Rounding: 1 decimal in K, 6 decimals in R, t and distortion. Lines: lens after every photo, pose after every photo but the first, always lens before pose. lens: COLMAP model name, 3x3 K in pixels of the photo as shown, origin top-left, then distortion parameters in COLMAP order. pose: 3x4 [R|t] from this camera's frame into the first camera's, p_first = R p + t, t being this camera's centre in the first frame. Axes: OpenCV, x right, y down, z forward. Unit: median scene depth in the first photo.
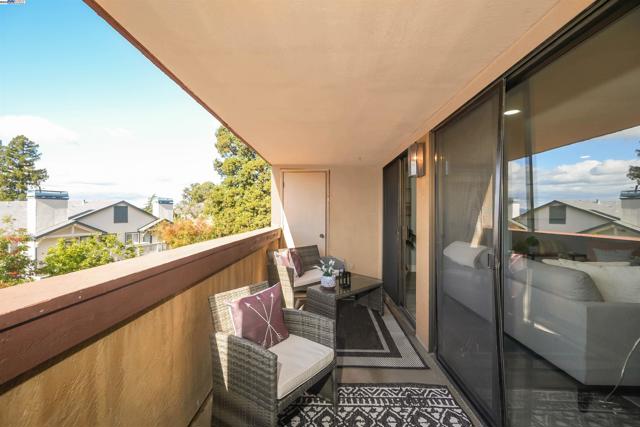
lens RADIAL K [[279.3, 0, 319.1], [0, 279.3, 211.3], [0, 0, 1]] dist [-0.004513, 0.002635]
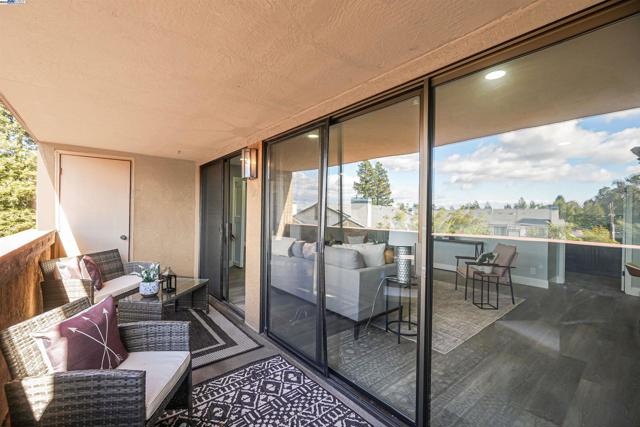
lens RADIAL K [[279.3, 0, 323.1], [0, 279.3, 210.3], [0, 0, 1]] dist [-0.004513, 0.002635]
pose [[0.737724, 0.012914, 0.674979, -0.112962], [-0.015502, 0.999877, -0.002187, -0.000368], [-0.674925, -0.008850, 0.737833, -0.010269]]
